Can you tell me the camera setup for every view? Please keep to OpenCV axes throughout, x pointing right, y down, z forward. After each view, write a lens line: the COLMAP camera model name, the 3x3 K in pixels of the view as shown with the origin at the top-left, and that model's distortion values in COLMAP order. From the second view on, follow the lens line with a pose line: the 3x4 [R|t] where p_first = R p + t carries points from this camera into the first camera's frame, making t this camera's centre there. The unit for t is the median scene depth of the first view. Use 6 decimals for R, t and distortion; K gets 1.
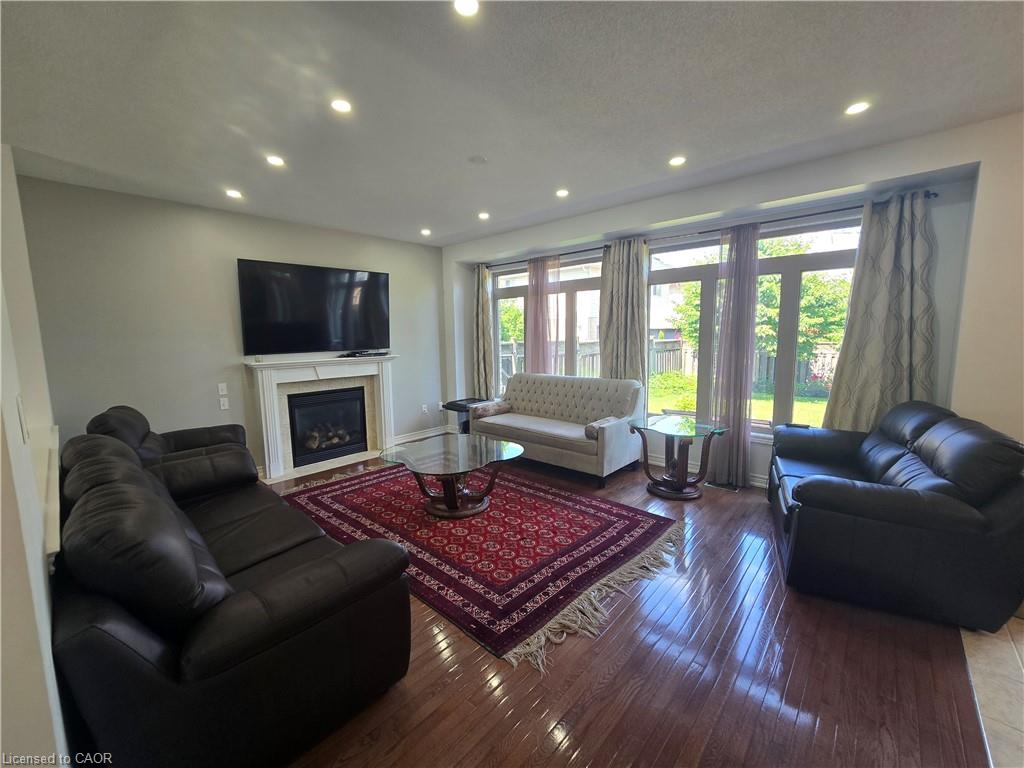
lens RADIAL K [[411.7, 0, 511.7], [0, 411.7, 382.6], [0, 0, 1]] dist [-0.000717, -0.000002]
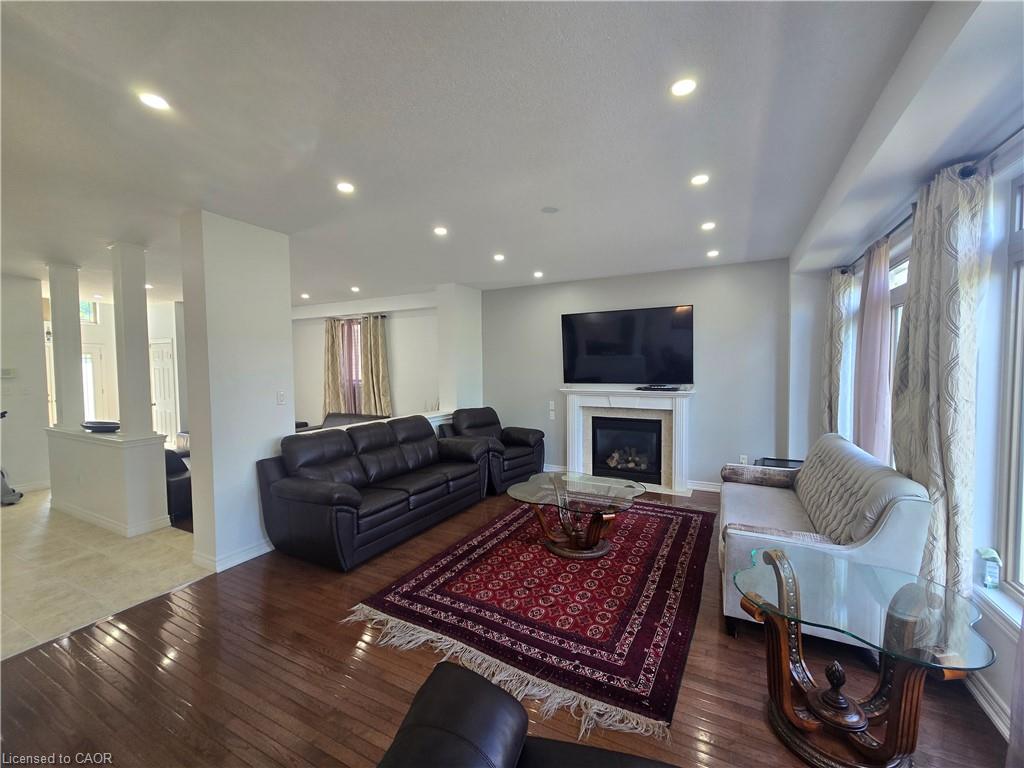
lens RADIAL K [[421.0, 0, 522.0], [0, 421.0, 383.9], [0, 0, 1]] dist [-0.001086, -0.000031]
pose [[0.272715, 0.056858, -0.960413, 0.799166], [-0.113162, 0.993219, 0.026667, -0.101674], [0.955417, 0.101409, 0.277300, 0.567001]]
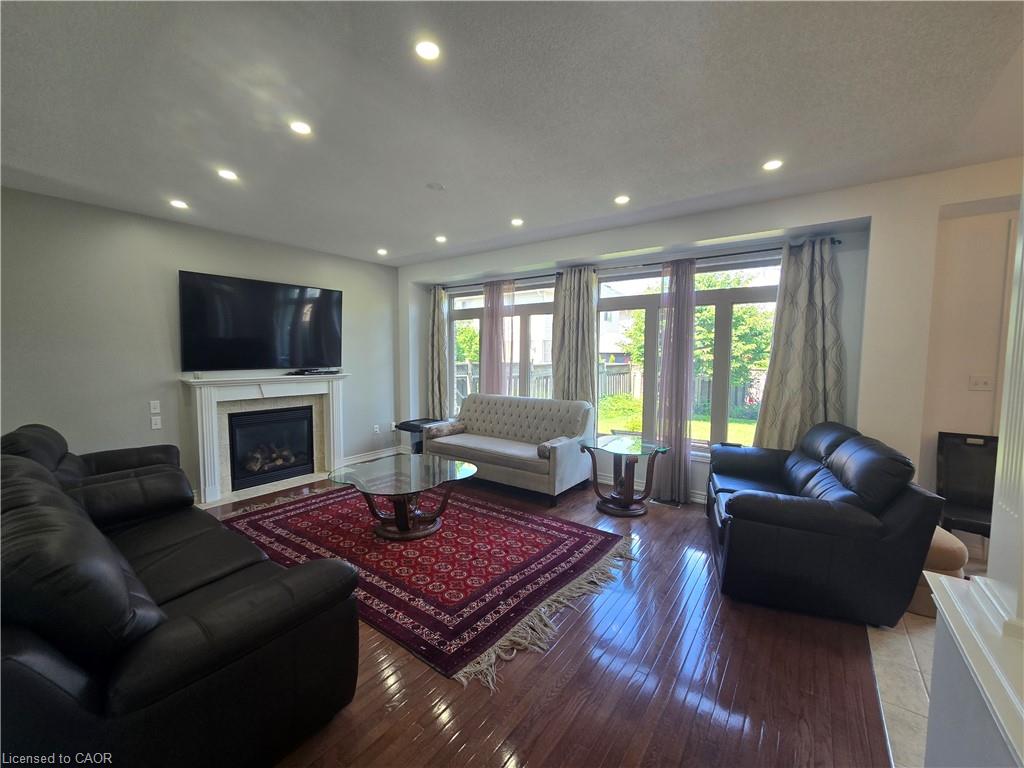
lens RADIAL K [[411.7, 0, 511.7], [0, 411.7, 382.6], [0, 0, 1]] dist [-0.000717, -0.000002]
pose [[0.994013, 0.013458, 0.108429, 0.001330], [-0.007885, 0.998633, -0.051670, 0.002621], [-0.108977, 0.050506, 0.992760, -0.021480]]
